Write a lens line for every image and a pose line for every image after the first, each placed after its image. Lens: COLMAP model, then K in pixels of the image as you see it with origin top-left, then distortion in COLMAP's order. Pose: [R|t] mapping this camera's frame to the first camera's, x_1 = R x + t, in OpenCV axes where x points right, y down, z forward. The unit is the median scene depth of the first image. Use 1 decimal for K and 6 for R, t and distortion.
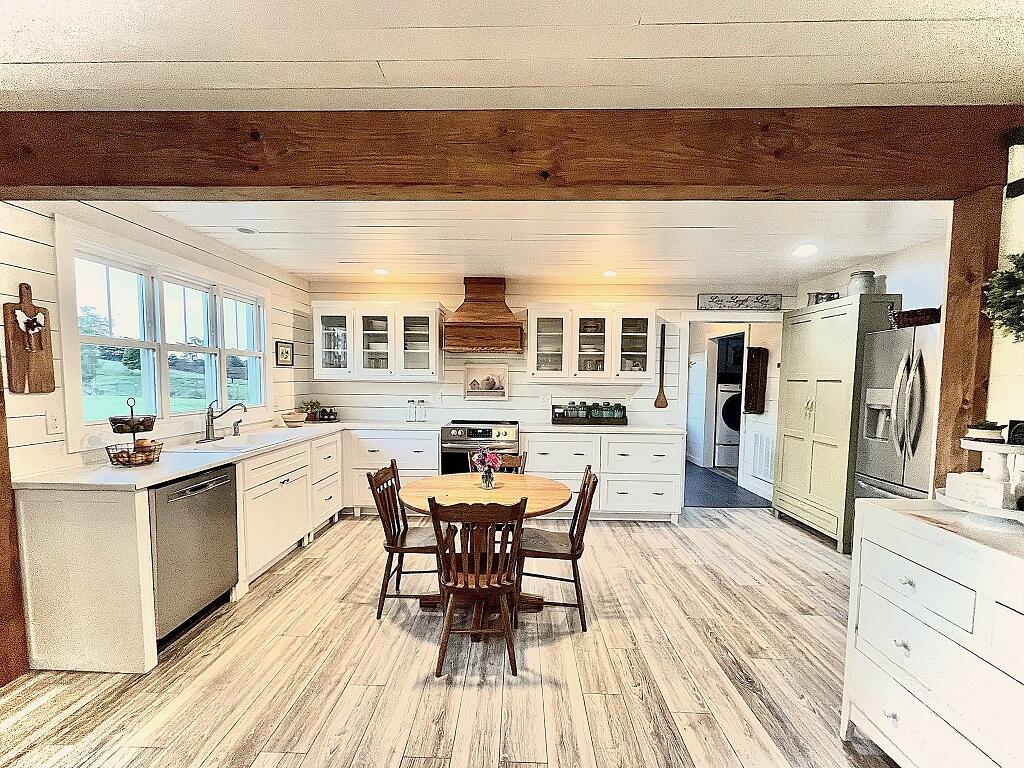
lens RADIAL K [[442.8, 0, 508.3], [0, 442.8, 409.7], [0, 0, 1]] dist [-0.000989, 0.000122]
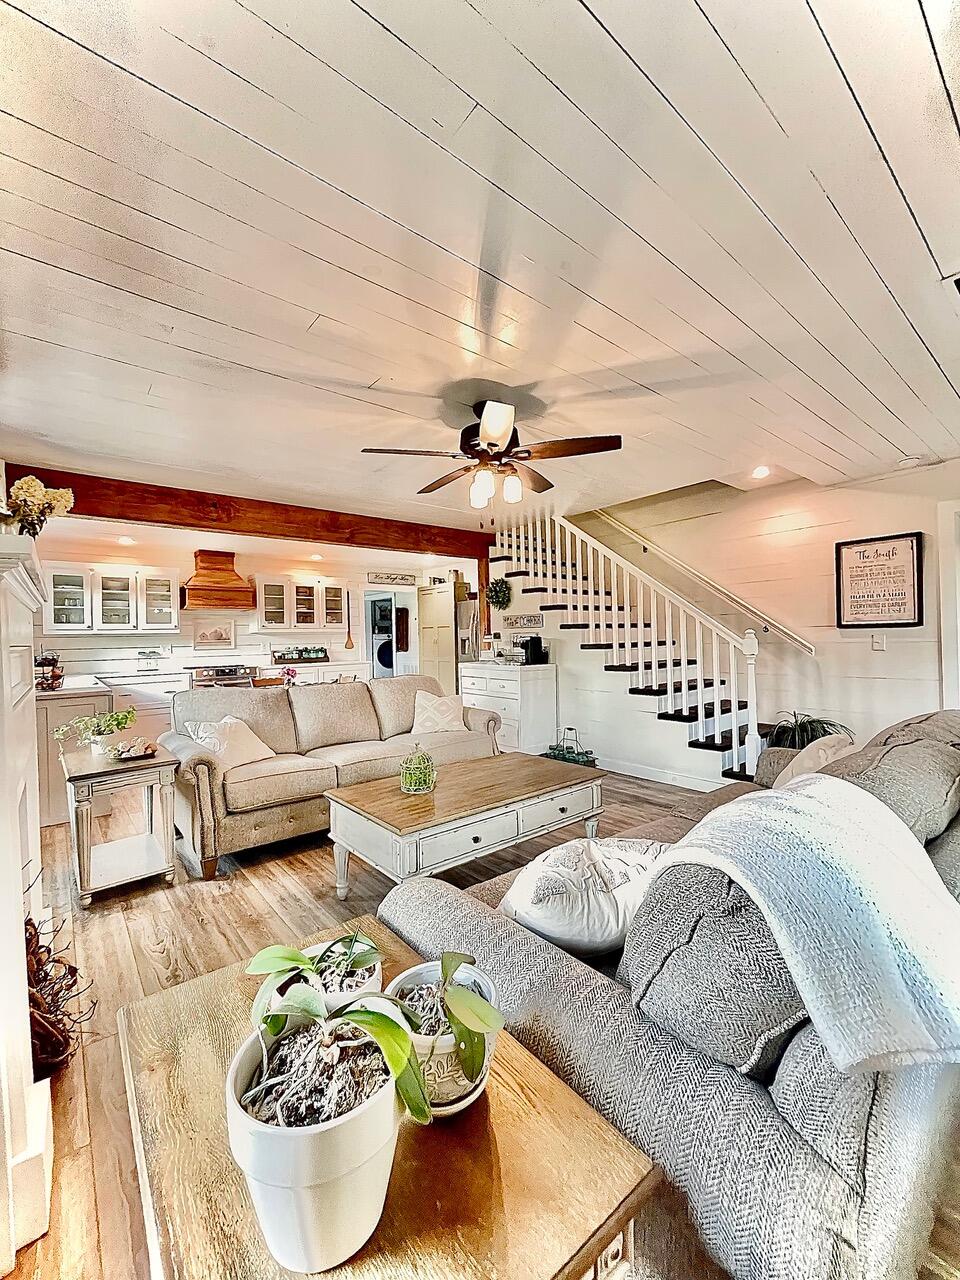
lens RADIAL K [[517.0, 0, 483.2], [0, 517.0, 639.5], [0, 0, 1]] dist [-0.002551, -0.000301]
pose [[0.750137, -0.030350, 0.660586, -0.463111], [0.075871, 0.996300, -0.040382, 0.069693], [-0.656916, 0.080412, 0.749663, -0.579754]]
